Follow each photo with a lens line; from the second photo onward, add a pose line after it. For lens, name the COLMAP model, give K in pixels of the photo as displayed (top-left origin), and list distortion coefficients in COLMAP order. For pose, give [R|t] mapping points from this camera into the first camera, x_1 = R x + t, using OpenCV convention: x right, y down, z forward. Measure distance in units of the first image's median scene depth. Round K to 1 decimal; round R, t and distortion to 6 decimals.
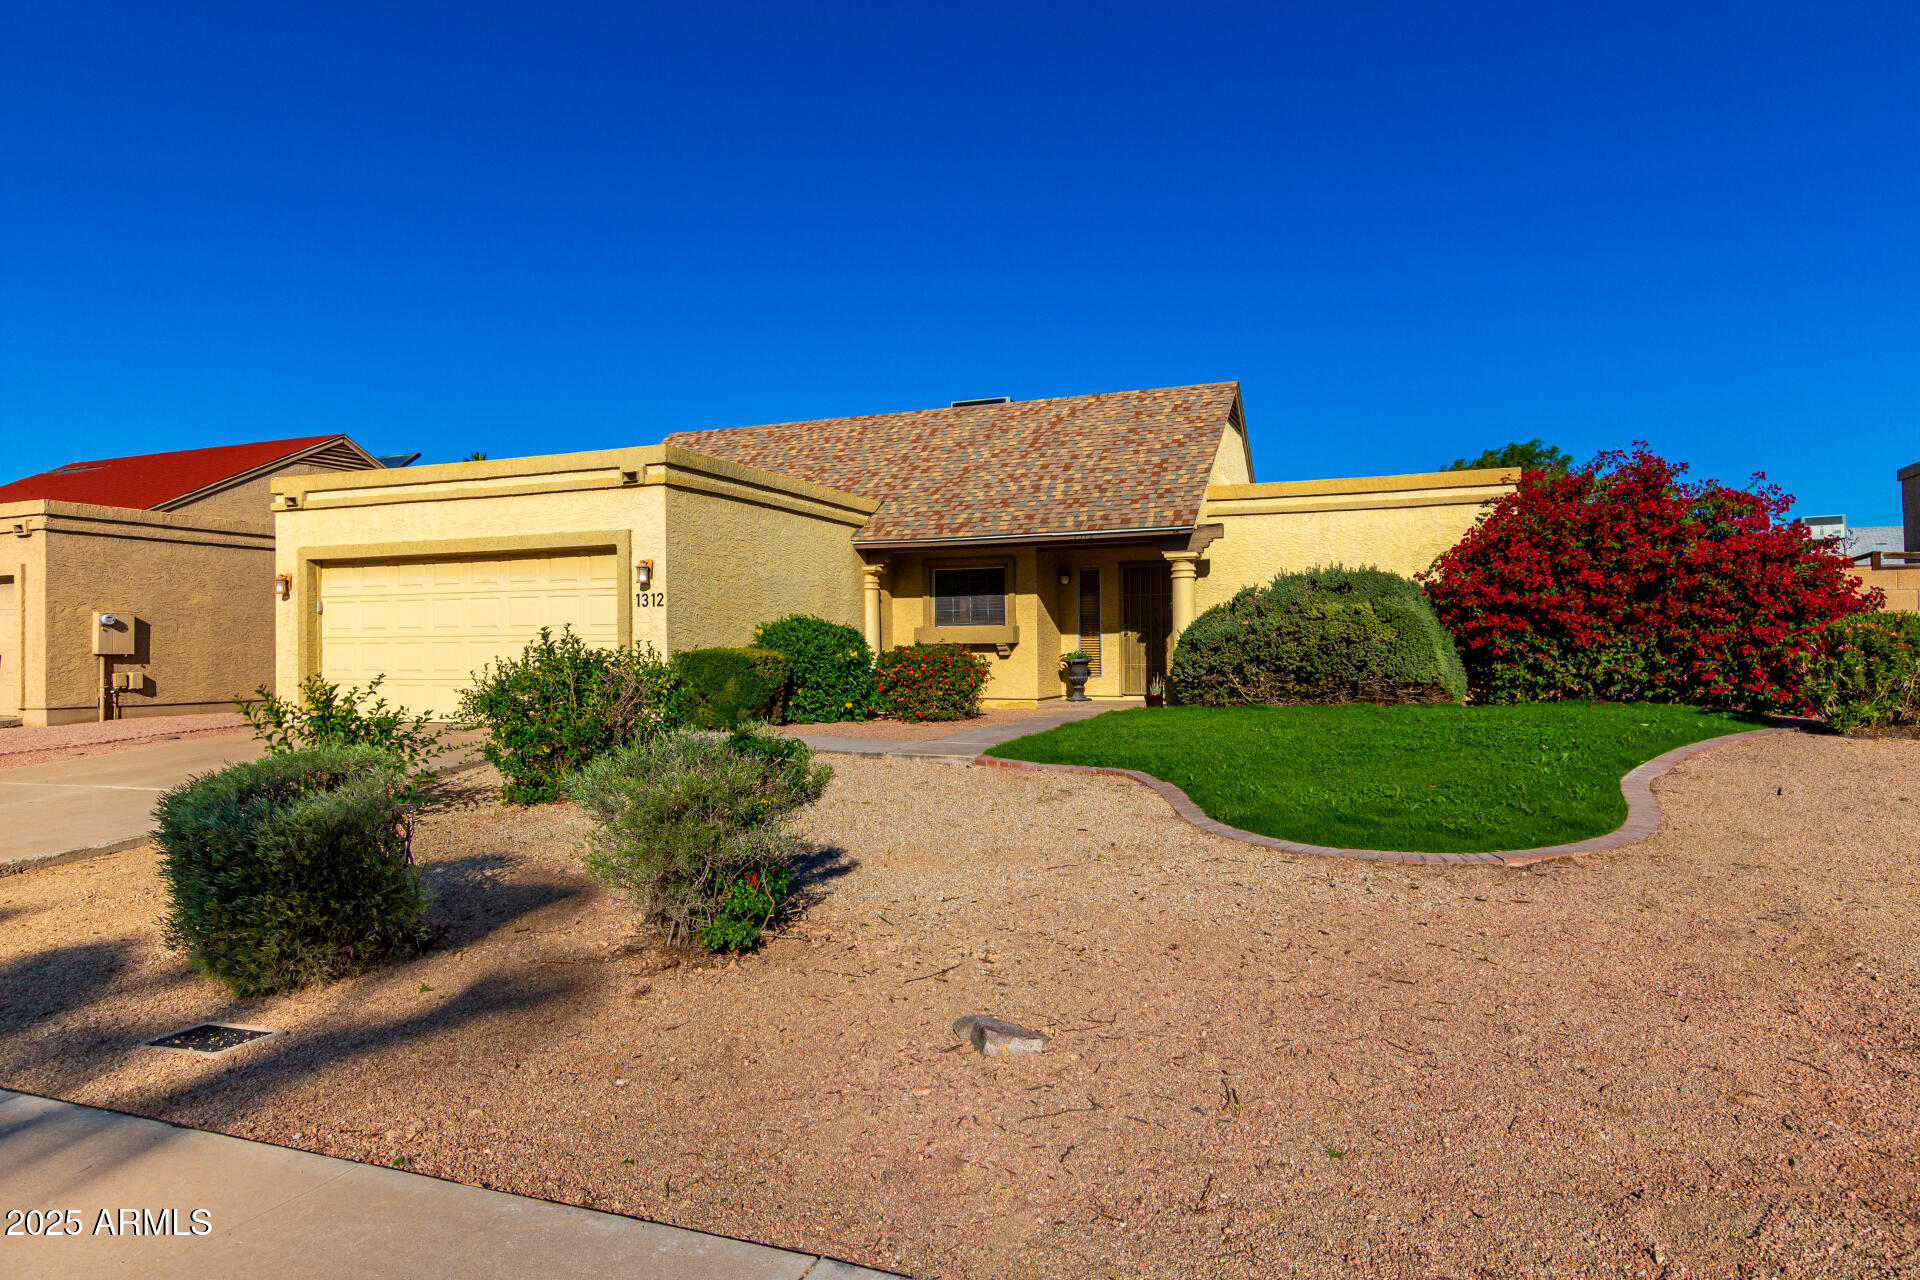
lens RADIAL K [[1170.1, 0, 967.0], [0, 1170.1, 637.7], [0, 0, 1]] dist [-0.000501, 0.000435]
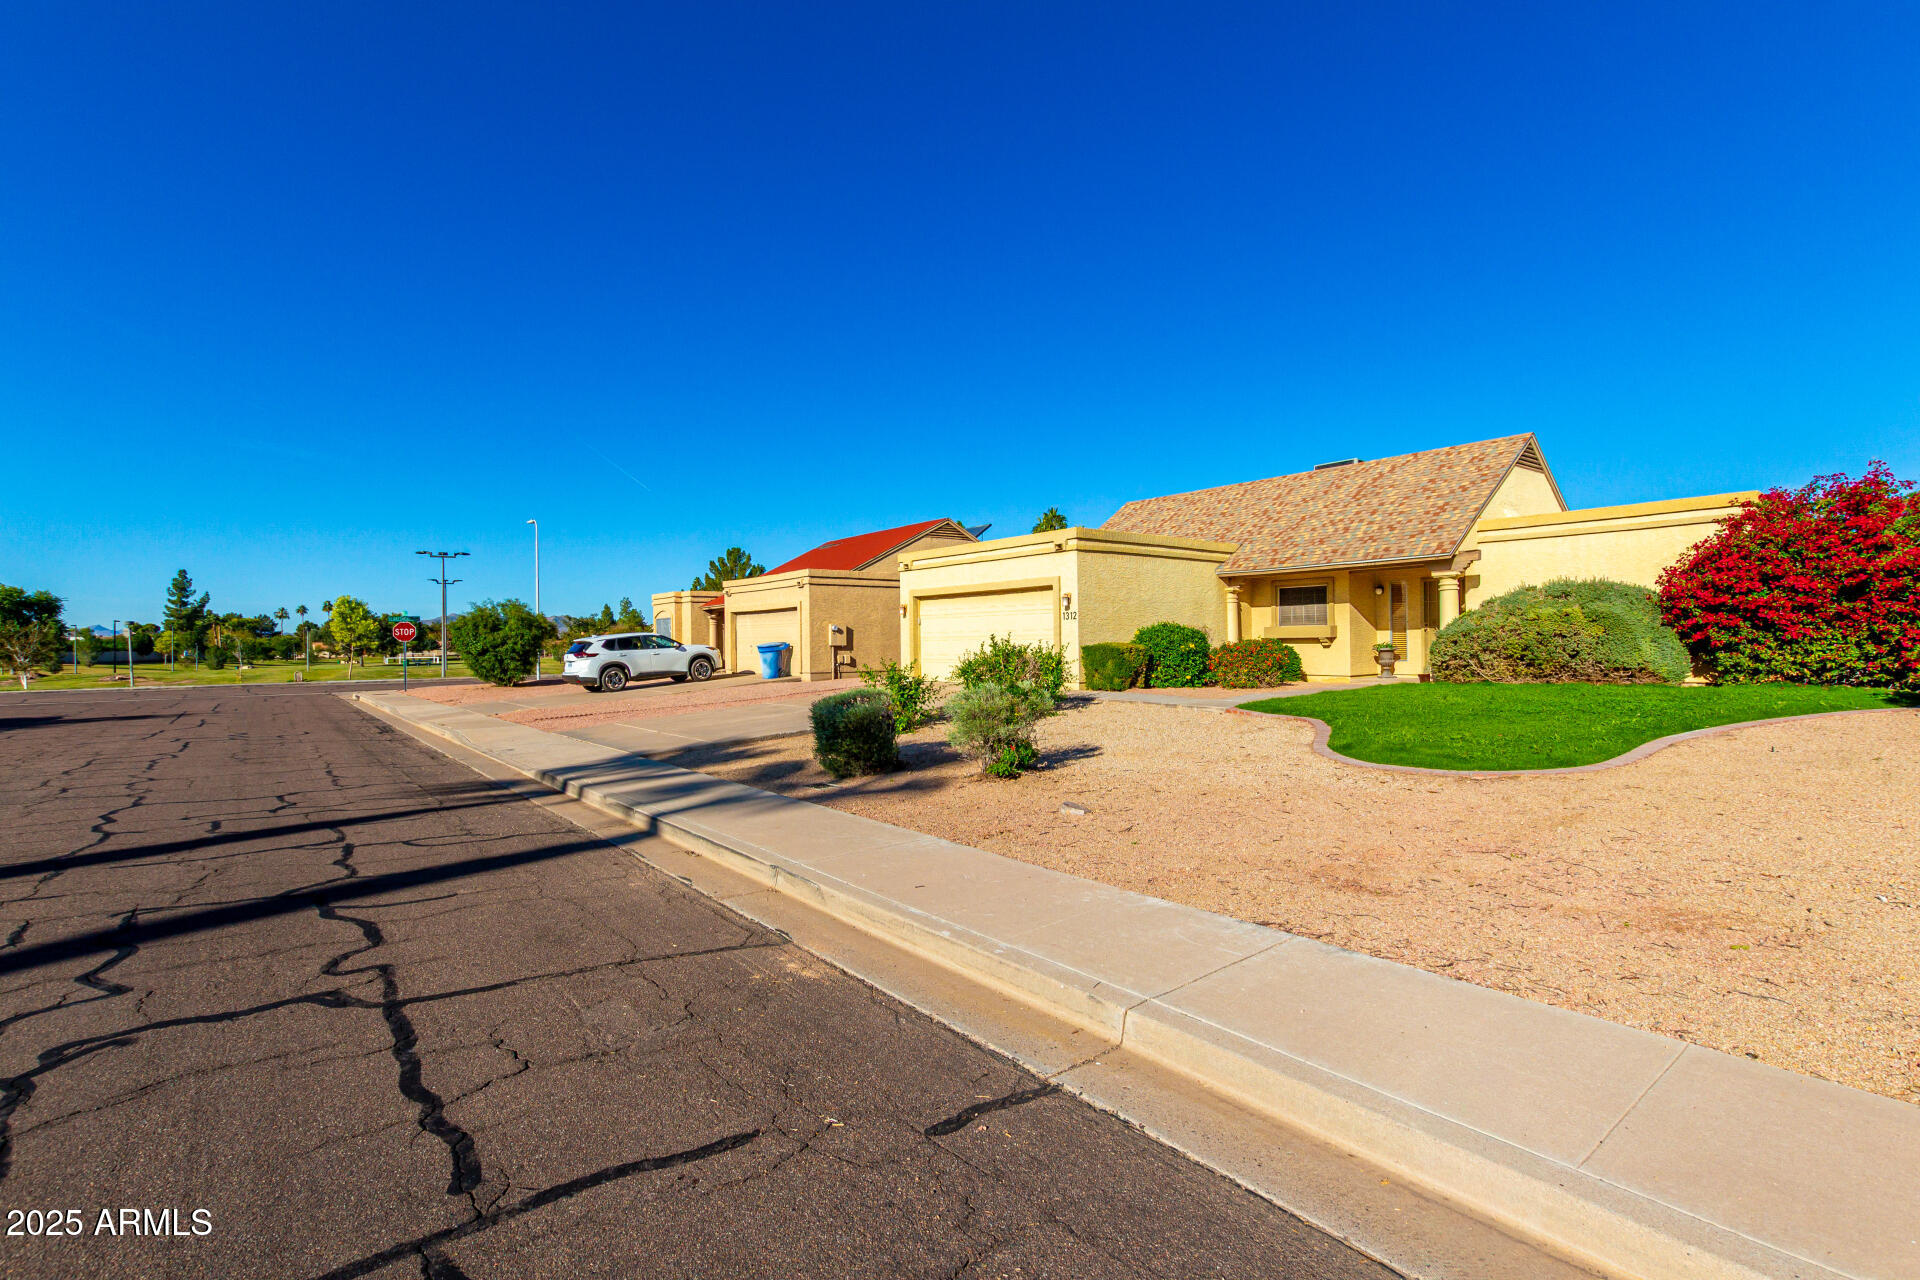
lens RADIAL K [[880.6, 0, 956.8], [0, 880.6, 635.5], [0, 0, 1]] dist [0.005151, -0.003886]
pose [[0.864390, -0.006896, -0.502774, 0.225004], [0.010951, 0.999927, 0.005112, -0.009933], [0.502702, -0.009925, 0.864403, -0.212299]]
